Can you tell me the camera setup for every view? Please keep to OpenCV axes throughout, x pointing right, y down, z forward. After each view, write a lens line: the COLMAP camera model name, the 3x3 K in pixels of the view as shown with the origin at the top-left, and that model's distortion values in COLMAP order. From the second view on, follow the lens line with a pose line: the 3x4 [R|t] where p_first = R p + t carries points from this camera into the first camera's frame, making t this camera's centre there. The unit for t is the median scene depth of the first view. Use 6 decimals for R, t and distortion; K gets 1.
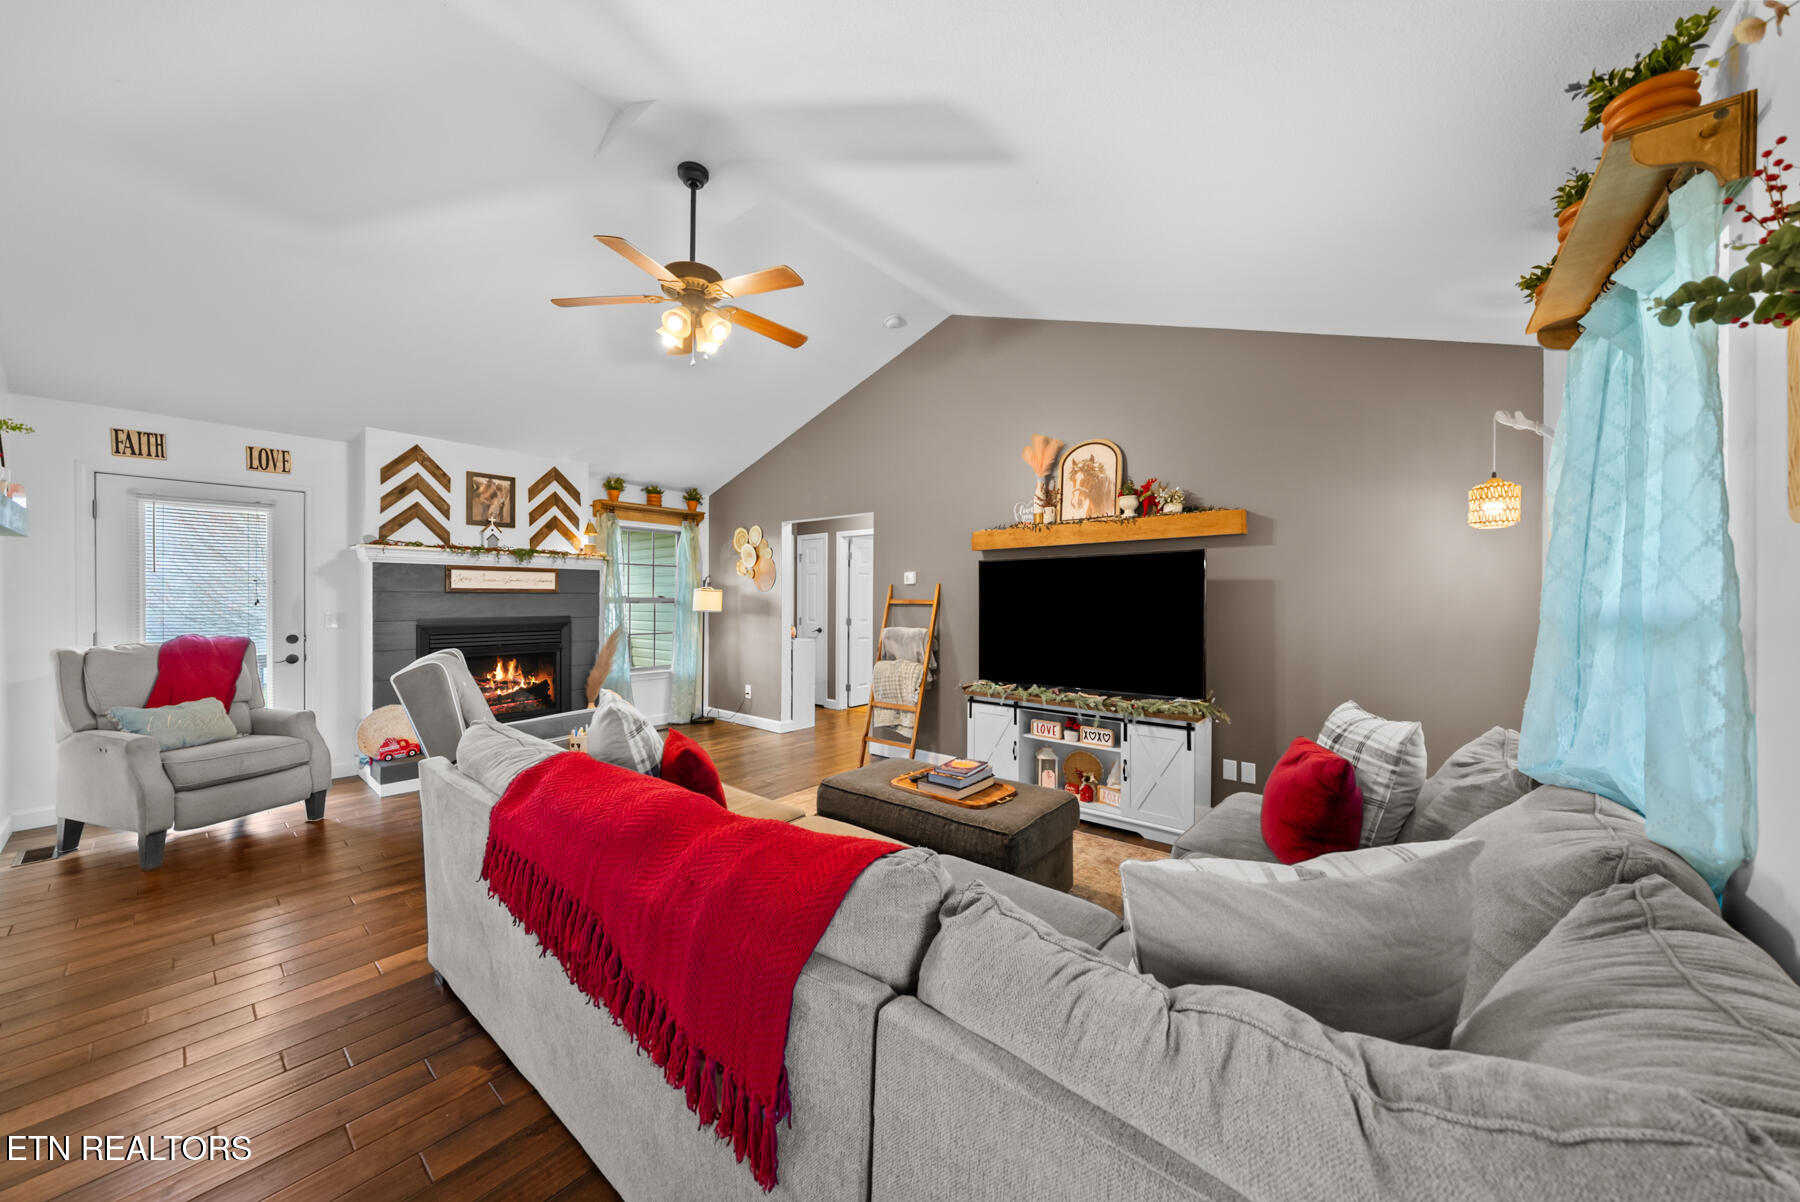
lens RADIAL K [[619.4, 0, 900.6], [0, 619.4, 603.1], [0, 0, 1]] dist [-0.003828, -0.000214]
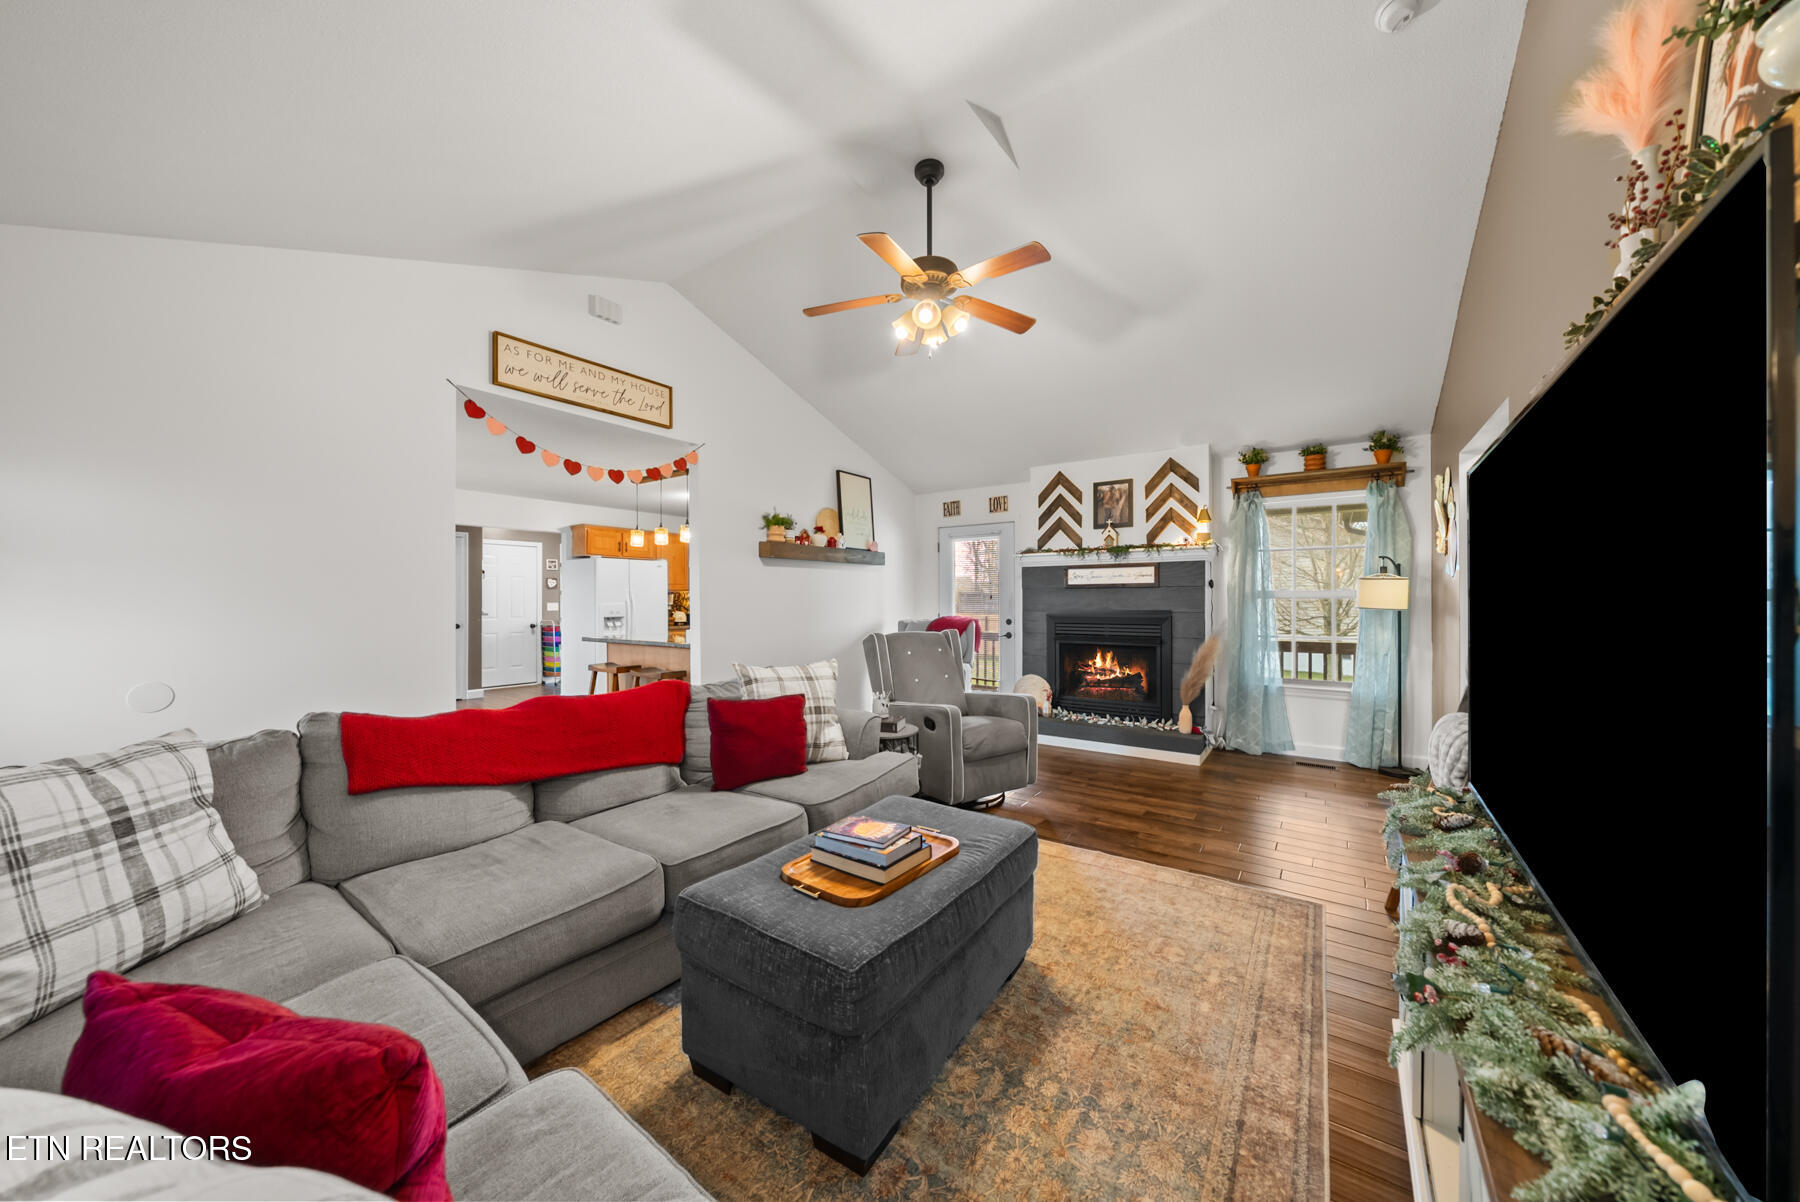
lens RADIAL K [[619.4, 0, 892.4], [0, 619.4, 599.9], [0, 0, 1]] dist [-0.003828, -0.000214]
pose [[0.071953, -0.004934, -0.997396, 0.443851], [-0.004373, 0.999977, -0.005262, 0.013052], [0.997398, 0.004740, 0.071929, 0.572142]]
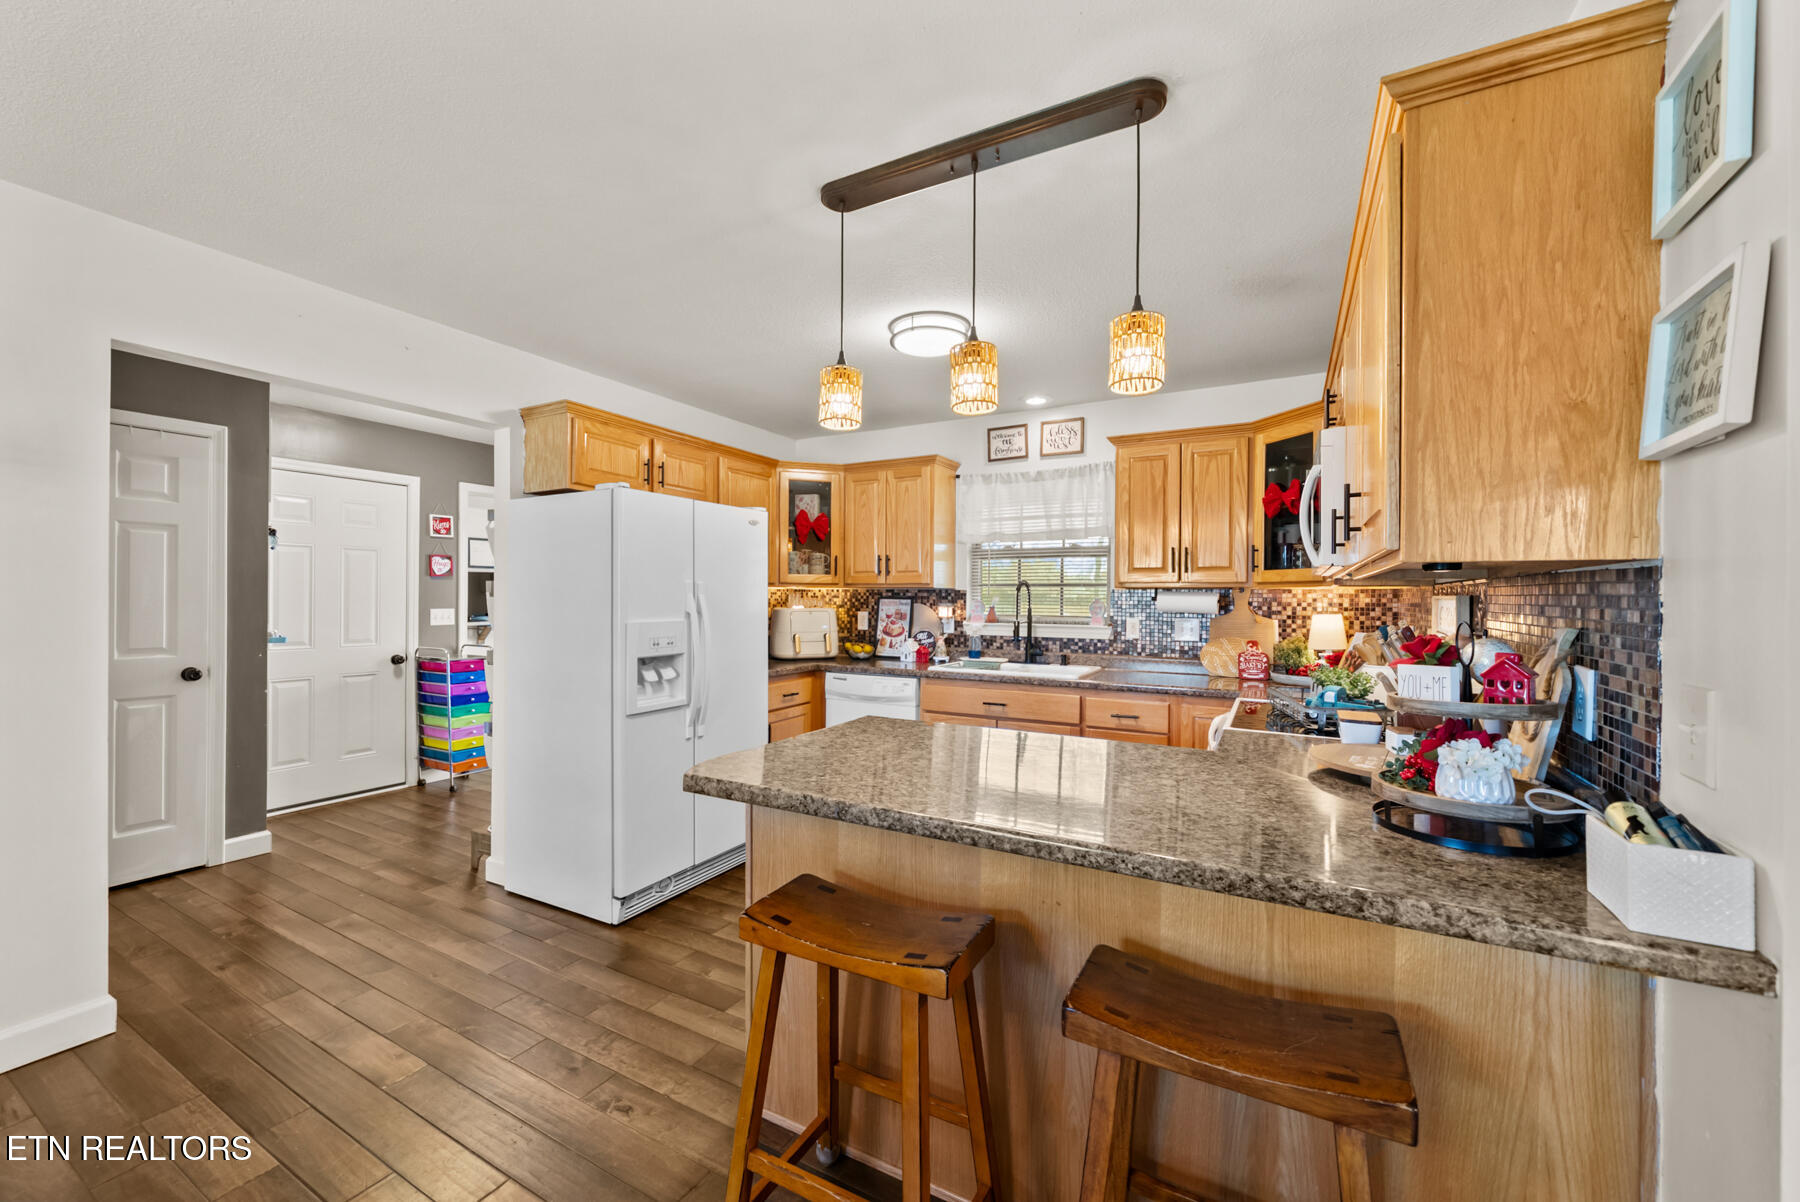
lens RADIAL K [[692.1, 0, 892.8], [0, 692.1, 603.2], [0, 0, 1]] dist [-0.002123, -0.000752]
pose [[0.191852, 0.004005, -0.981416, -0.488857], [-0.012660, 0.999919, 0.001606, -0.000699], [0.981342, 0.012117, 0.191887, 0.080896]]
